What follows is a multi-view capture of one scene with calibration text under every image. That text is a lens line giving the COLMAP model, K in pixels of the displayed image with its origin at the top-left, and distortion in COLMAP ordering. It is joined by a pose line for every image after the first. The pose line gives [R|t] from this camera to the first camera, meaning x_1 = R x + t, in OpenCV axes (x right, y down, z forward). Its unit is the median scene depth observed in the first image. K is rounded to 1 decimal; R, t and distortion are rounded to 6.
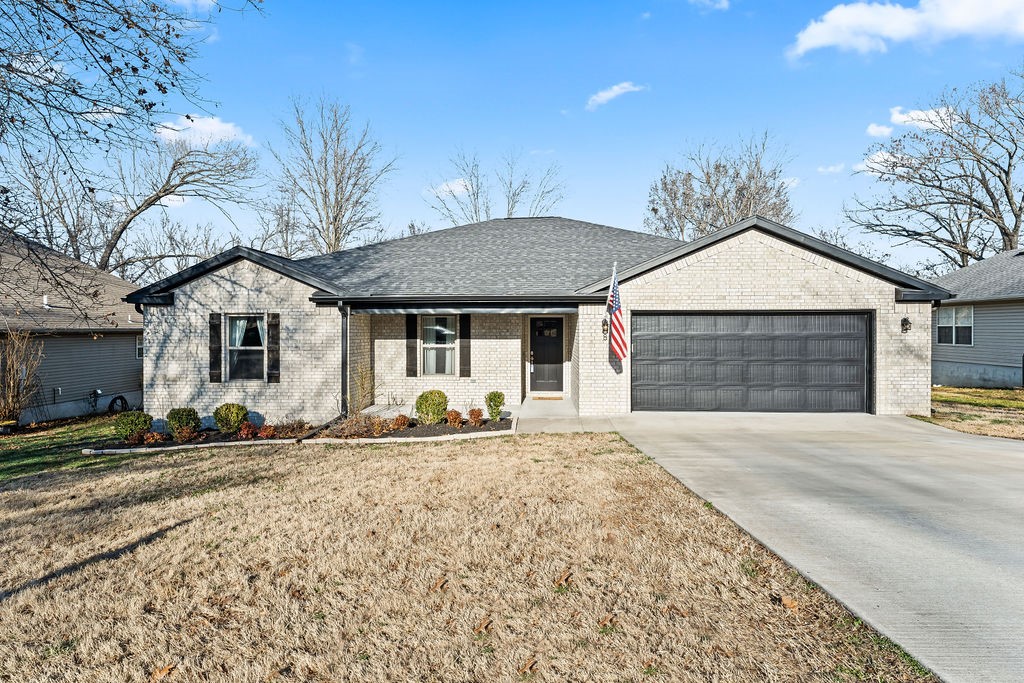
lens RADIAL K [[530.1, 0, 509.1], [0, 530.1, 338.6], [0, 0, 1]] dist [-0.000458, -0.000062]
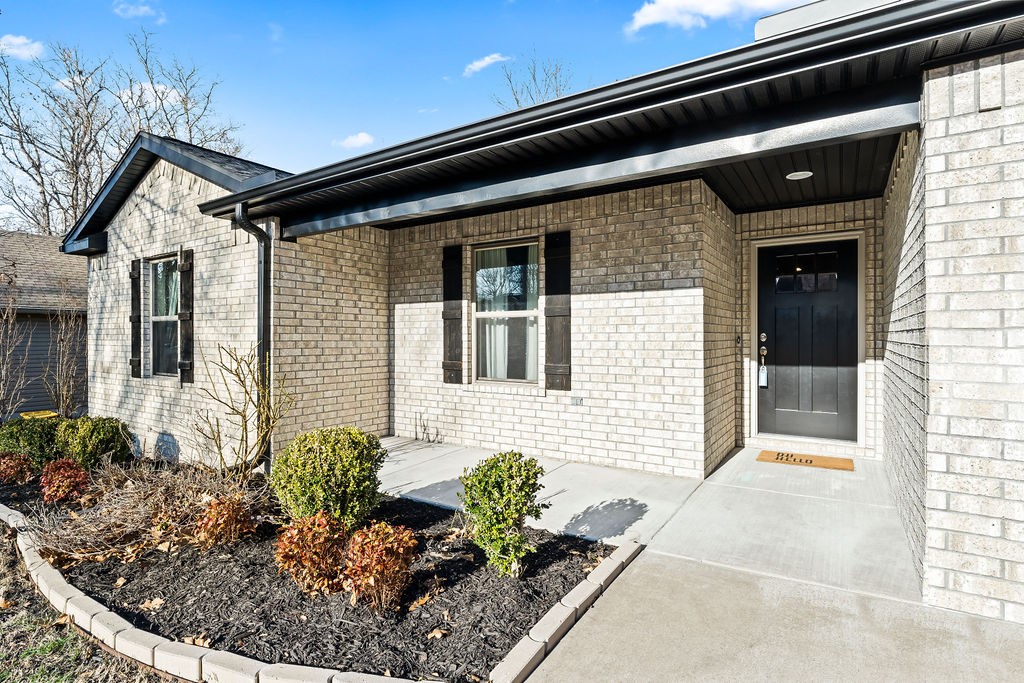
lens RADIAL K [[495.0, 0, 522.1], [0, 495.0, 341.5], [0, 0, 1]] dist [-0.009401, 0.000792]
pose [[0.865664, 0.004411, -0.500606, 0.080203], [-0.007032, 0.999970, -0.003349, 0.037283], [0.500576, 0.006420, 0.865669, 0.661760]]
